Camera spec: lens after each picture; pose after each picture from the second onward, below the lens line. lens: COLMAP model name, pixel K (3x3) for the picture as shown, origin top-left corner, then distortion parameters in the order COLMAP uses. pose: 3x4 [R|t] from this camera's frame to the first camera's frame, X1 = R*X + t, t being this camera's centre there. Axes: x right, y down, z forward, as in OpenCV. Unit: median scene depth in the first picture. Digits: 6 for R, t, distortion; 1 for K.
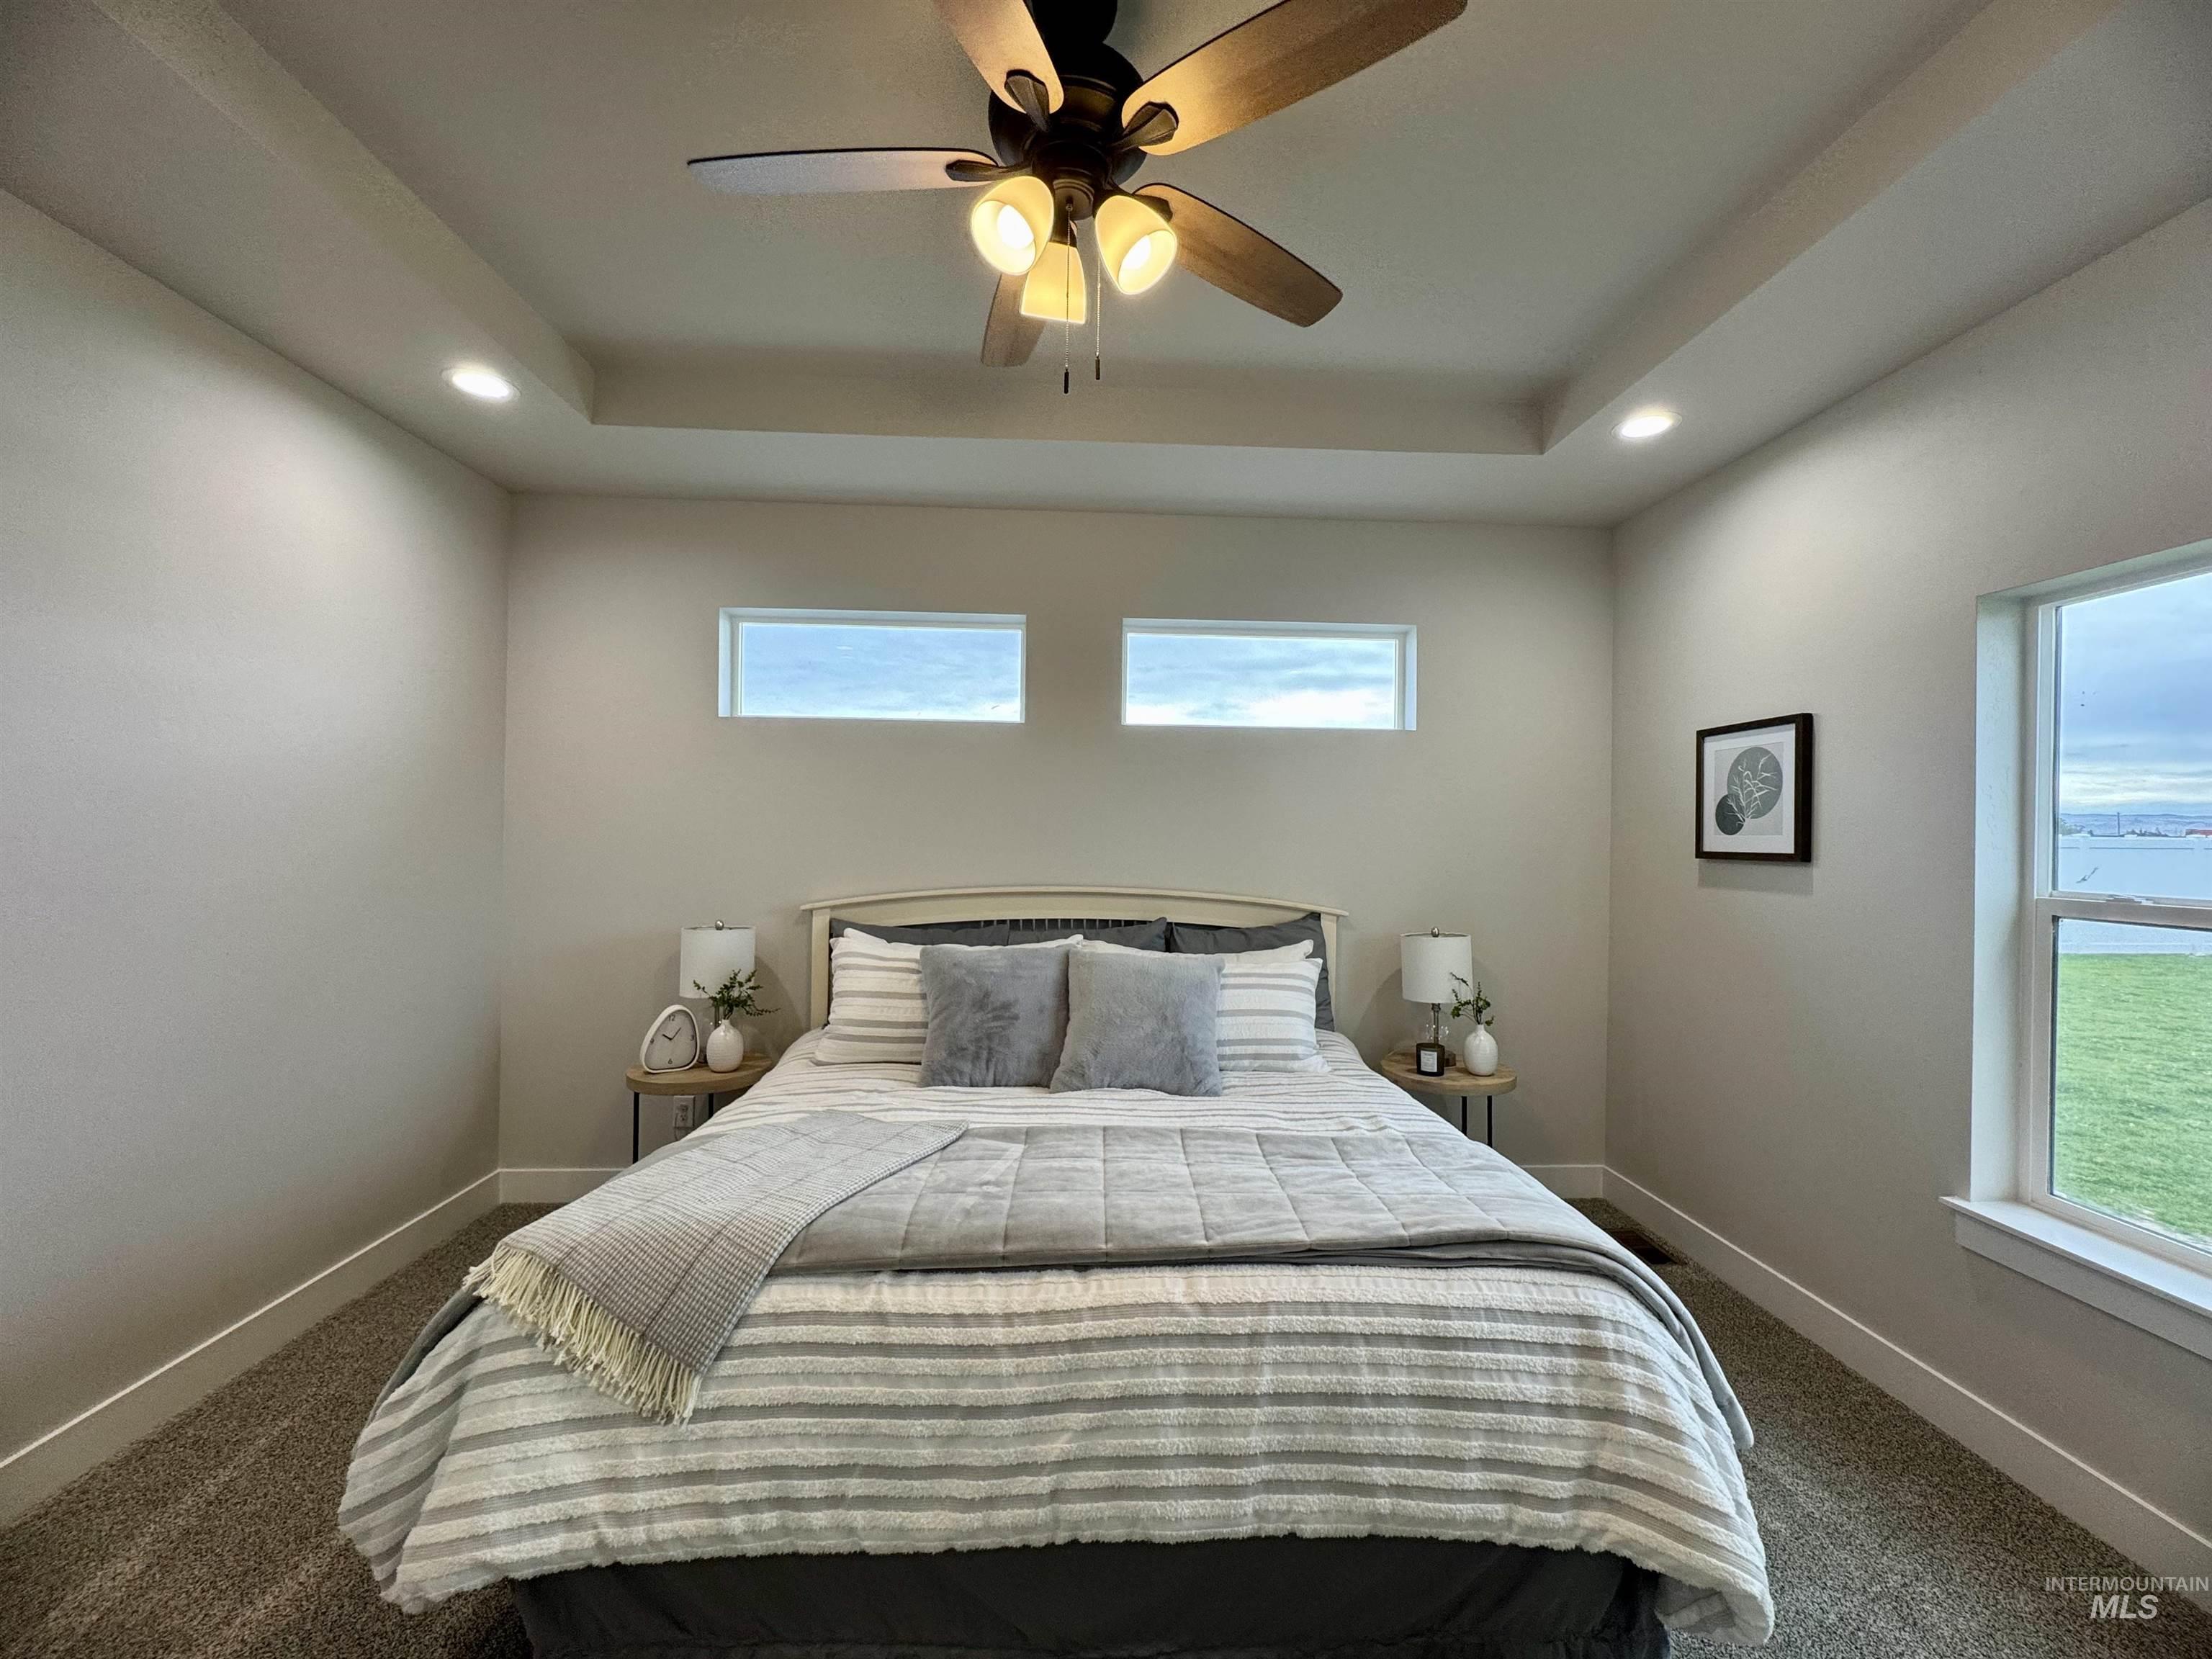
lens RADIAL K [[880.1, 0, 1105.7], [0, 880.1, 832.2], [0, 0, 1]] dist [-0.001669, -0.000054]
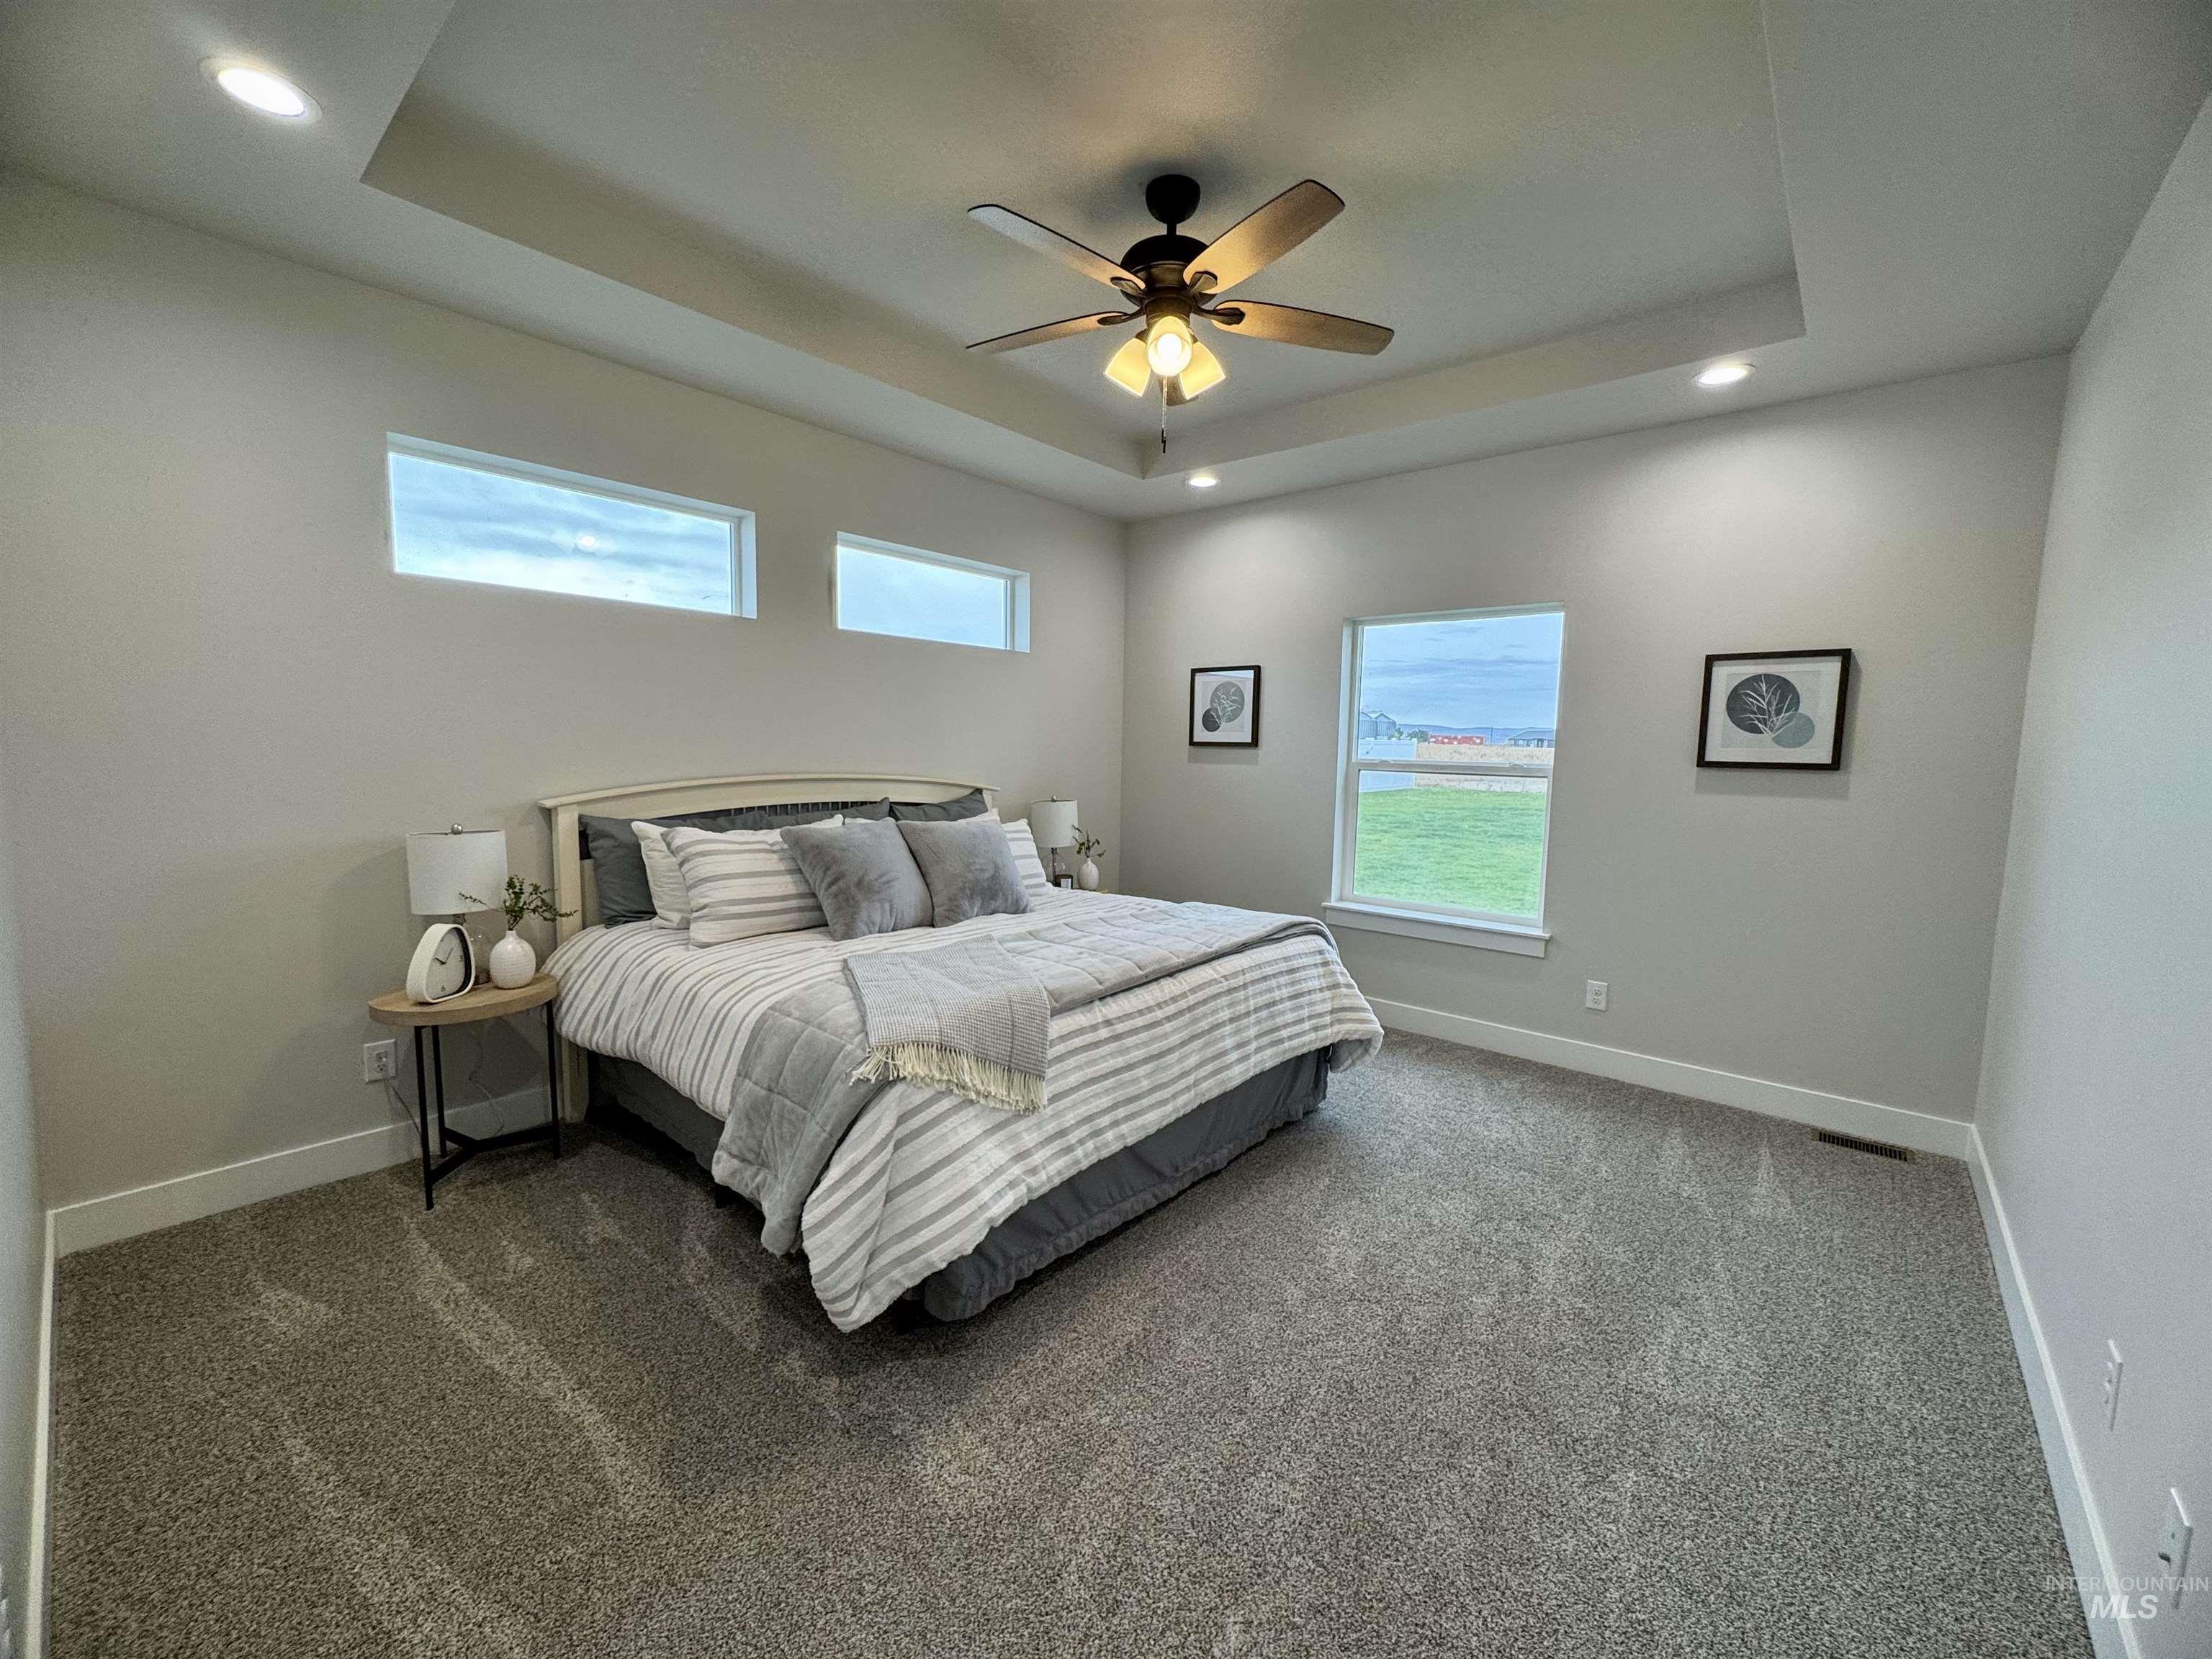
lens RADIAL K [[880.1, 0, 1105.7], [0, 880.1, 832.2], [0, 0, 1]] dist [-0.001669, -0.000054]
pose [[0.685228, -0.074590, 0.724499, -1.452677], [-0.011493, 0.993511, 0.113156, 0.012200], [-0.728238, -0.085864, 0.679924, -0.086801]]
